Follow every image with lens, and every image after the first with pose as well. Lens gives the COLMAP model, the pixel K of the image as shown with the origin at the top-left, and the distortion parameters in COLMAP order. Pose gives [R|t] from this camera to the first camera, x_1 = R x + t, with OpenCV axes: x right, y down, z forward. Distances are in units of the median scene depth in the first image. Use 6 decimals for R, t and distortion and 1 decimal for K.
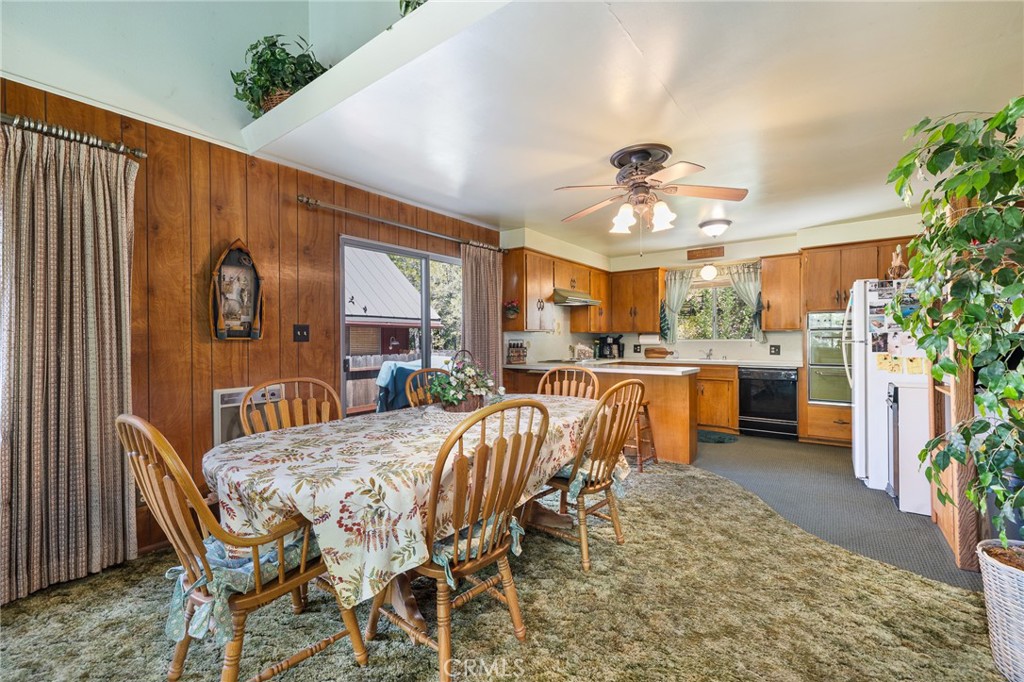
lens RADIAL K [[431.2, 0, 517.9], [0, 431.2, 342.2], [0, 0, 1]] dist [0.002391, -0.000716]
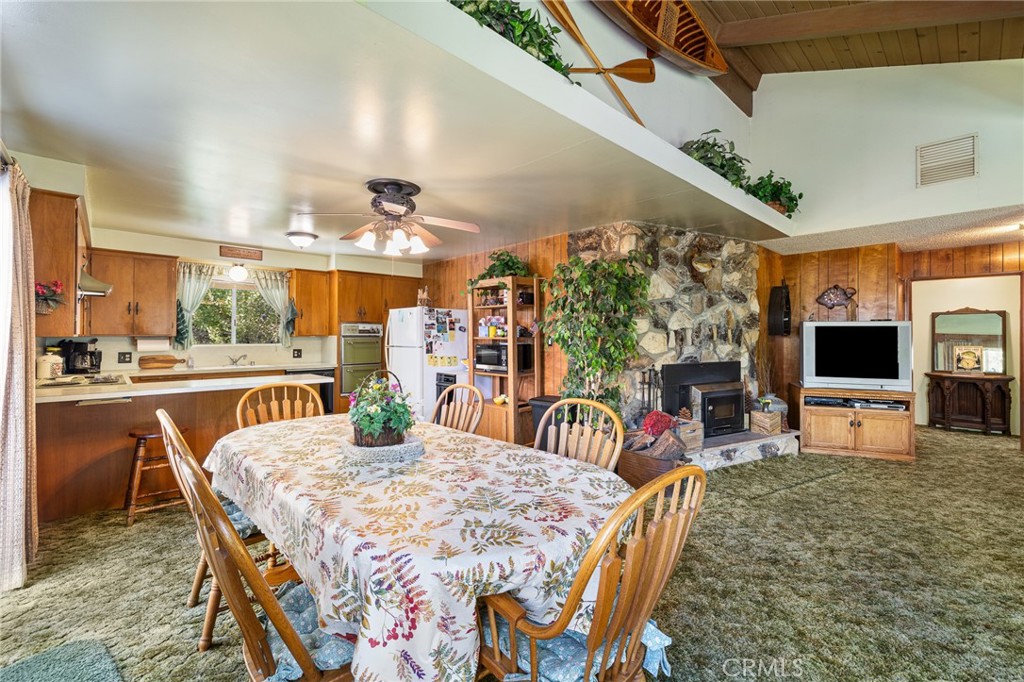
lens RADIAL K [[431.2, 0, 513.9], [0, 431.2, 332.0], [0, 0, 1]] dist [0.002391, -0.000716]
pose [[0.183106, 0.014578, 0.982985, -0.457598], [0.002216, 0.999881, -0.015242, -0.022373], [-0.983091, 0.004969, 0.183052, 0.295161]]
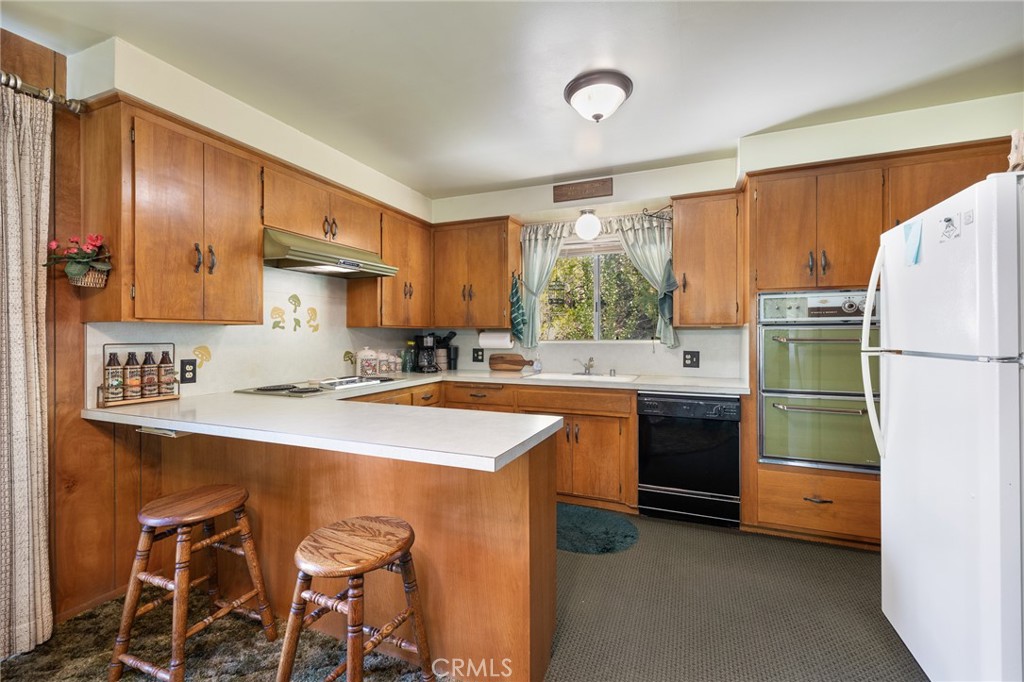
lens RADIAL K [[431.2, 0, 514.7], [0, 431.2, 336.1], [0, 0, 1]] dist [0.002391, -0.000716]
pose [[0.971549, 0.003397, 0.236816, 0.257013], [-0.002331, 0.999986, -0.004783, -0.012298], [-0.236829, 0.004095, 0.971543, 0.563562]]
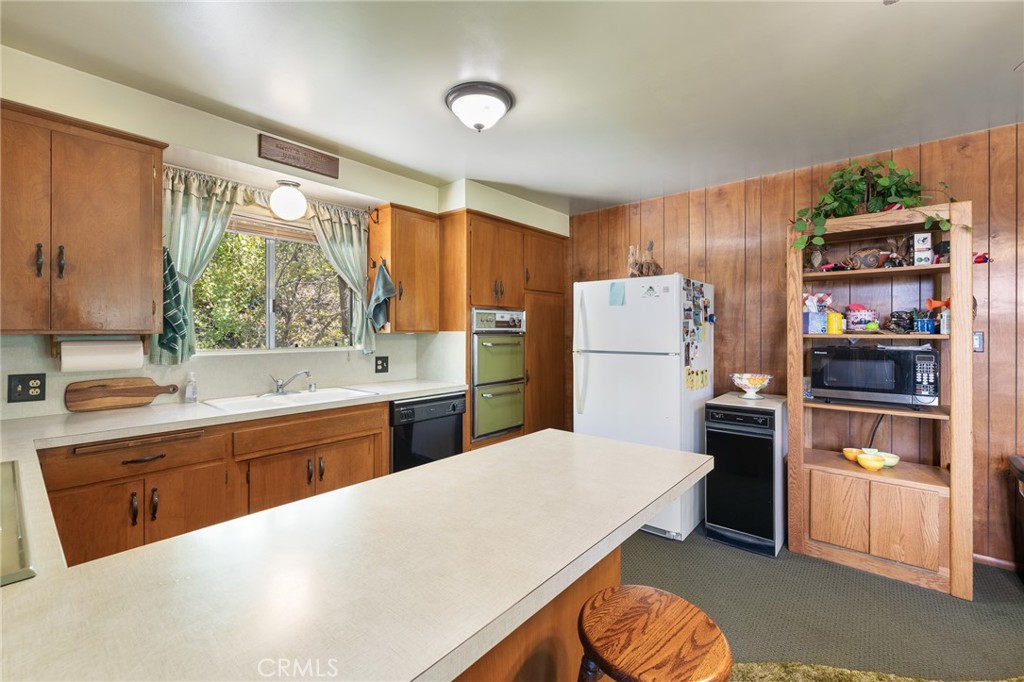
lens RADIAL K [[431.2, 0, 513.8], [0, 431.2, 330.7], [0, 0, 1]] dist [0.002391, -0.000716]
pose [[0.075256, 0.007105, 0.997139, 0.010399], [0.005315, 0.999958, -0.007526, -0.027895], [-0.997150, 0.005867, 0.075215, 0.903041]]
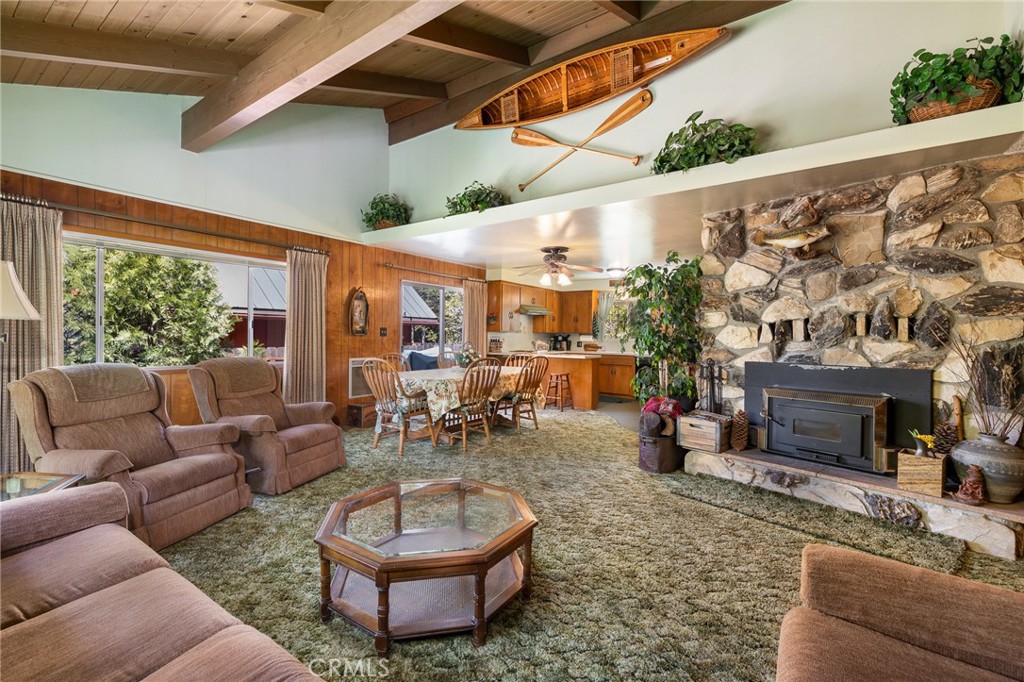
lens RADIAL K [[431.2, 0, 516.6], [0, 431.2, 342.8], [0, 0, 1]] dist [0.002391, -0.000716]
pose [[0.999378, 0.019098, 0.029633, 0.029915], [-0.019436, 0.999749, 0.011178, -0.003145], [-0.029412, -0.011747, 0.999498, -0.632765]]
